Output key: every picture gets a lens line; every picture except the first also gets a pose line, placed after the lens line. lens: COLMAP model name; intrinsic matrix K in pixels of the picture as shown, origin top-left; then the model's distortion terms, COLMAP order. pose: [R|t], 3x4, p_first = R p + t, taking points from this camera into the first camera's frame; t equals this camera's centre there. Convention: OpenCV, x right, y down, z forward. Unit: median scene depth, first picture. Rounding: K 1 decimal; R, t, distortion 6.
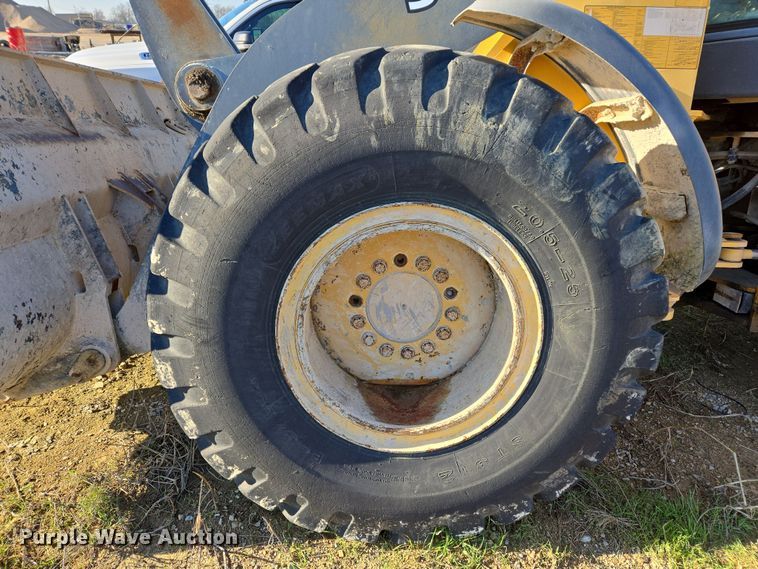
lens RADIAL K [[518.6, 0, 386.3], [0, 518.6, 284.3], [0, 0, 1]] dist [0.078884, -0.071030]
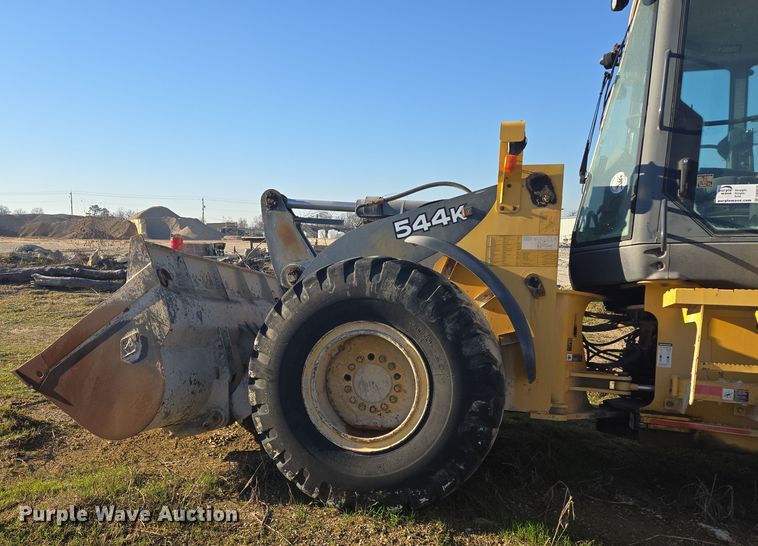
lens RADIAL K [[596.0, 0, 328.8], [0, 596.0, 318.6], [0, 0, 1]] dist [0.072055, -0.060982]
pose [[0.952298, 0.026703, -0.303998, 0.578815], [-0.116994, 0.951997, -0.282869, 0.489967], [0.281851, 0.304942, 0.909709, -1.165711]]
